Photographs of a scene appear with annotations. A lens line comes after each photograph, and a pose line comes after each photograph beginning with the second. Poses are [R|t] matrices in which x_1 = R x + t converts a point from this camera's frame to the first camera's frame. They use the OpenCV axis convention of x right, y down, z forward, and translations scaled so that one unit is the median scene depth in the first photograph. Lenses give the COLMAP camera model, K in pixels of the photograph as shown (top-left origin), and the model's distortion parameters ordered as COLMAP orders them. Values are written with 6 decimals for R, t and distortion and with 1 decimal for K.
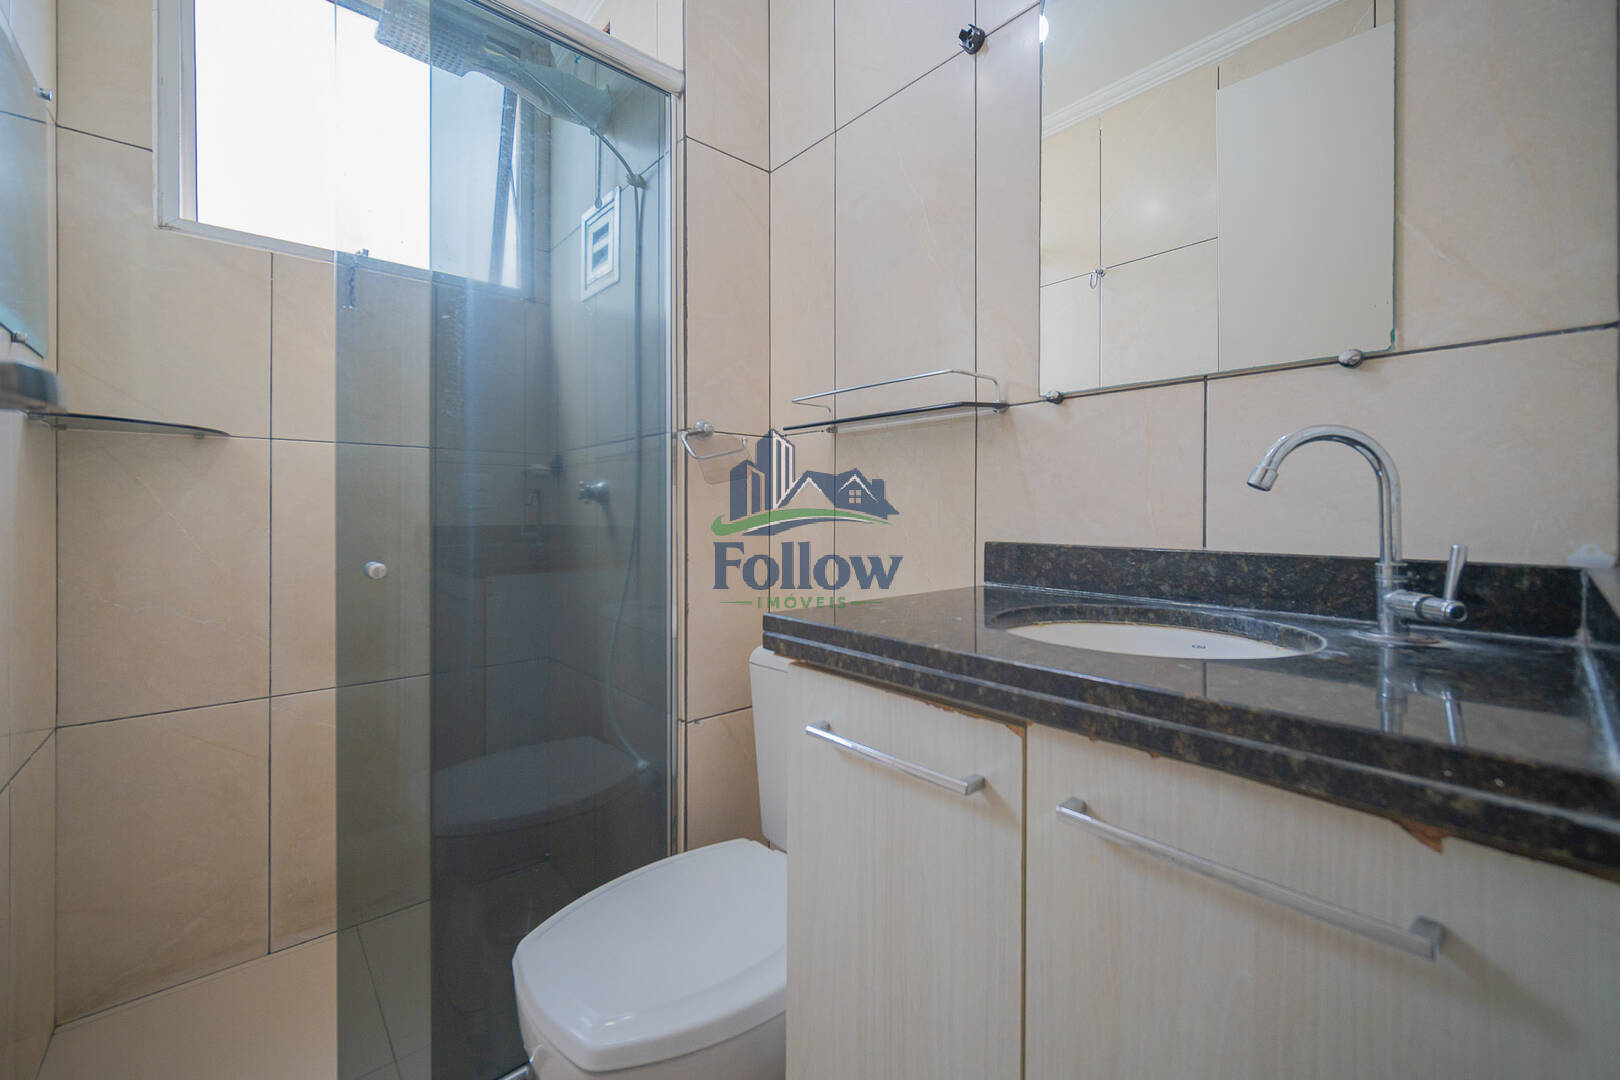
lens RADIAL K [[662.7, 0, 799.4], [0, 662.7, 503.1], [0, 0, 1]] dist [-0.000298, 0.002538]
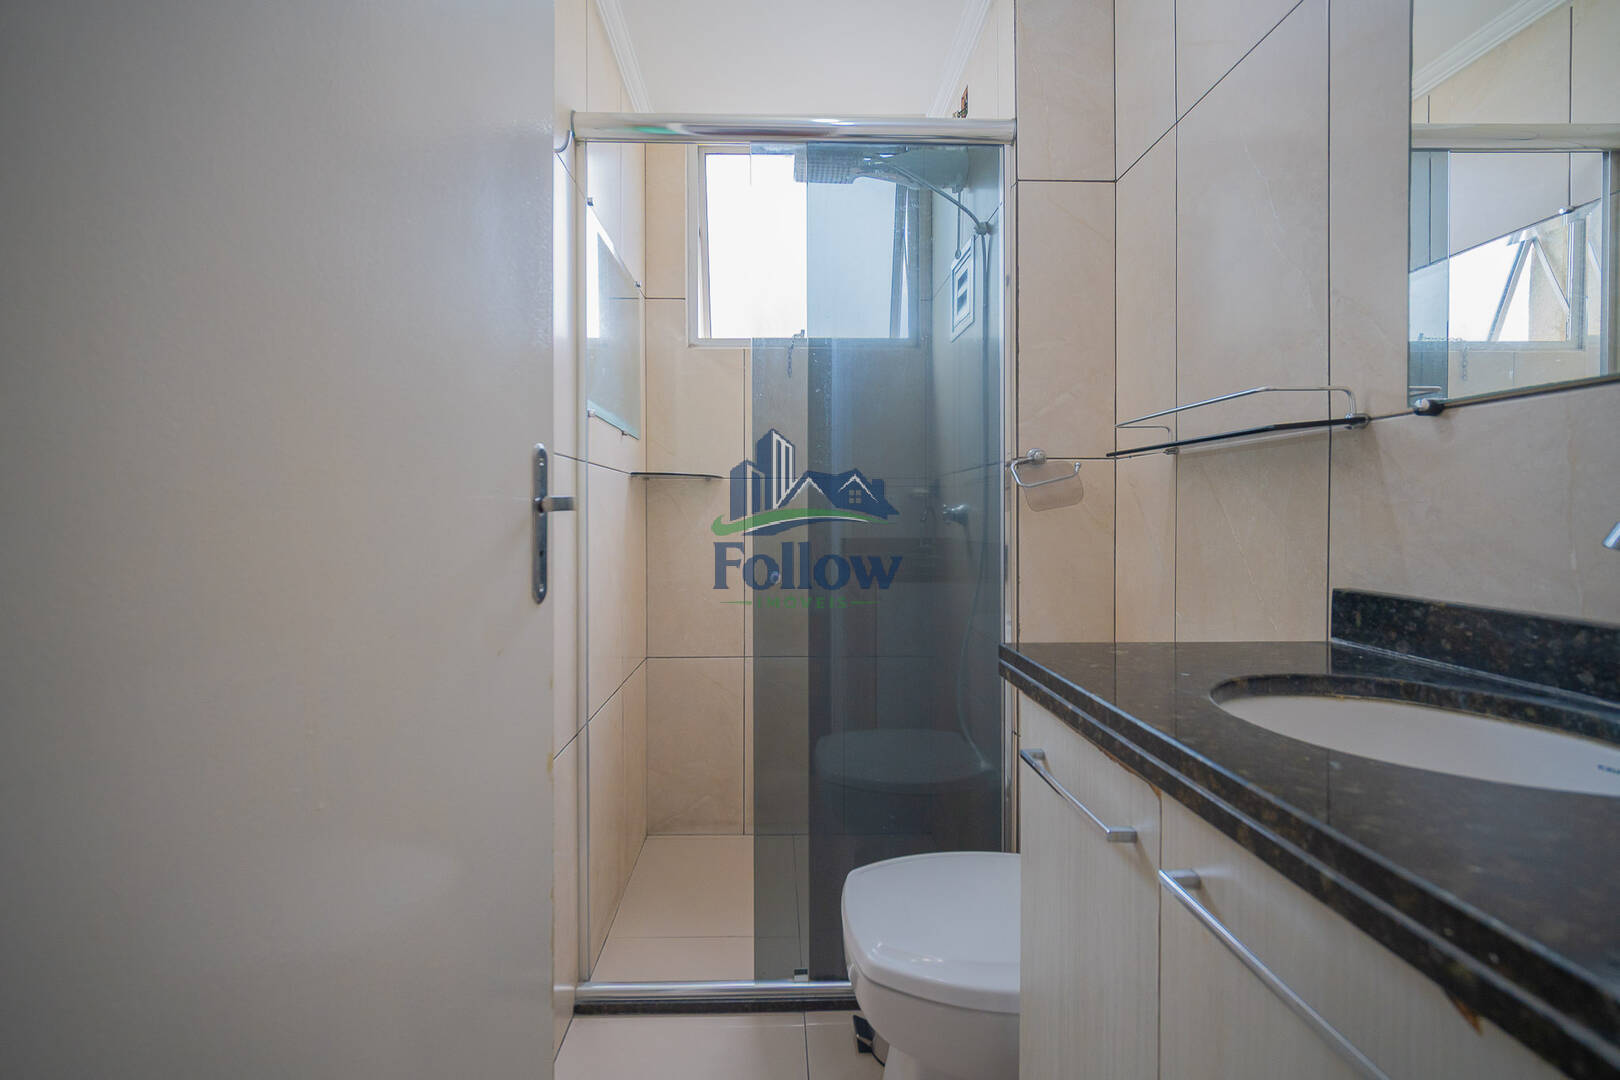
lens RADIAL K [[662.7, 0, 776.1], [0, 662.7, 504.9], [0, 0, 1]] dist [-0.000298, 0.002538]
pose [[0.758285, -0.011333, -0.651824, 0.227994], [0.012731, 0.999916, -0.002574, -0.040073], [0.651798, -0.006346, 0.758366, -0.056217]]
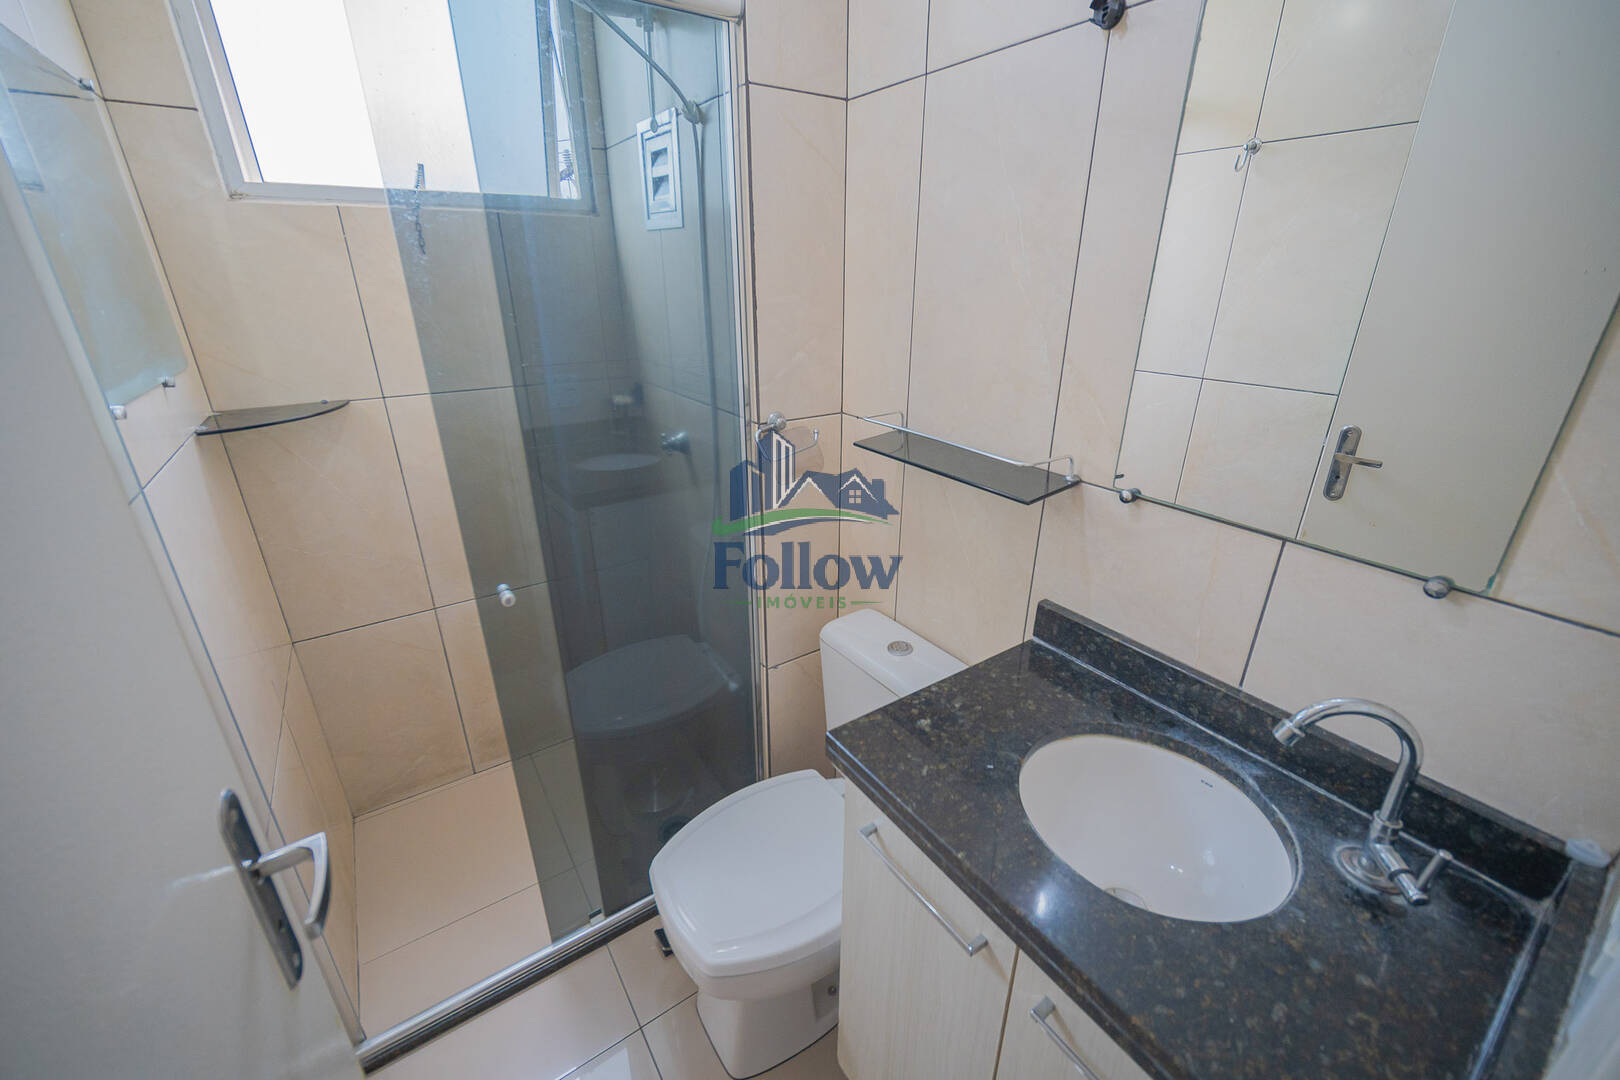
lens RADIAL K [[662.7, 0, 794.3], [0, 662.7, 505.4], [0, 0, 1]] dist [-0.000298, 0.002538]
pose [[0.992103, 0.035731, -0.120232, 0.009743], [0.011956, 0.927262, 0.374223, -0.379470], [0.124858, -0.372705, 0.919511, 0.022365]]
